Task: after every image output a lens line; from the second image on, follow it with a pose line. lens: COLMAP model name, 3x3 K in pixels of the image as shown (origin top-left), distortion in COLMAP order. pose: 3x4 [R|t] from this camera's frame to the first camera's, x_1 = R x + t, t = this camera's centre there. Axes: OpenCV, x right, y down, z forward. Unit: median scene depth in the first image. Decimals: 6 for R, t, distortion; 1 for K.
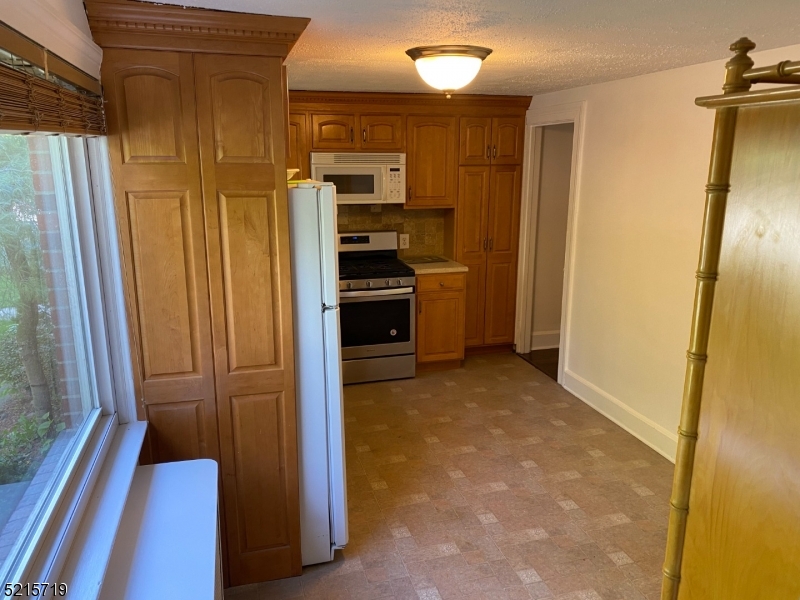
lens RADIAL K [[599.7, 0, 403.0], [0, 599.7, 299.8], [0, 0, 1]] dist [0.060959, -0.105502]
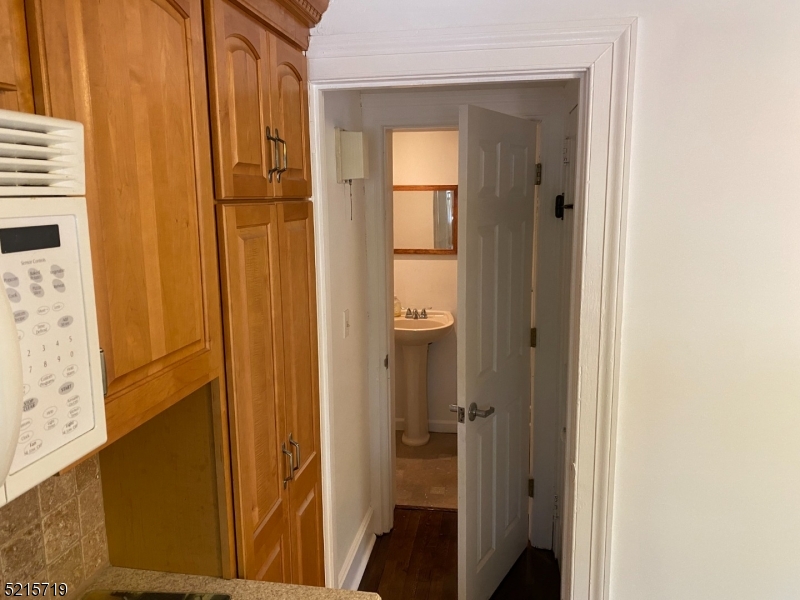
lens RADIAL K [[599.7, 0, 403.0], [0, 599.7, 299.8], [0, 0, 1]] dist [0.060959, -0.105502]
pose [[0.436898, -0.156707, 0.885756, -0.098012], [0.211534, 0.974991, 0.068155, -0.197346], [-0.874285, 0.157591, 0.459121, 0.881453]]
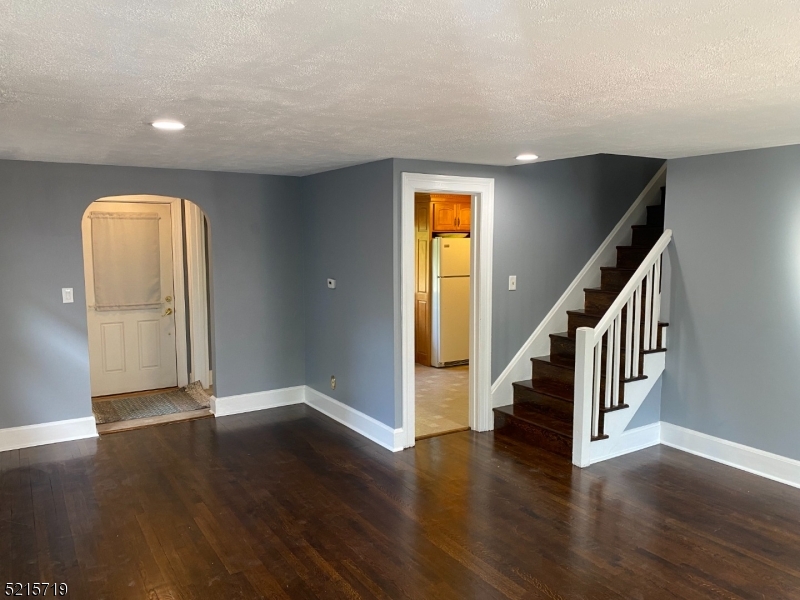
lens RADIAL K [[599.7, 0, 403.0], [0, 599.7, 299.8], [0, 0, 1]] dist [0.060959, -0.105502]
pose [[0.278445, 0.095775, -0.955665, 1.414108], [-0.212556, 0.976488, 0.035931, 0.026724], [0.936637, 0.193128, 0.292256, -0.026031]]
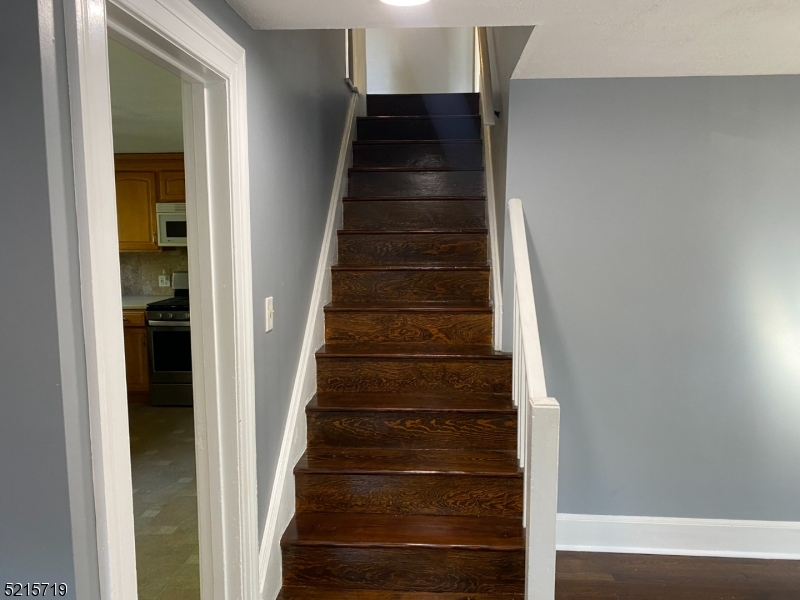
lens RADIAL K [[599.7, 0, 403.0], [0, 599.7, 299.8], [0, 0, 1]] dist [0.060959, -0.105502]
pose [[0.945523, 0.037241, -0.323419, 0.676321], [-0.071745, 0.992848, -0.095426, 0.021845], [0.317552, 0.113432, 0.941432, 0.058016]]
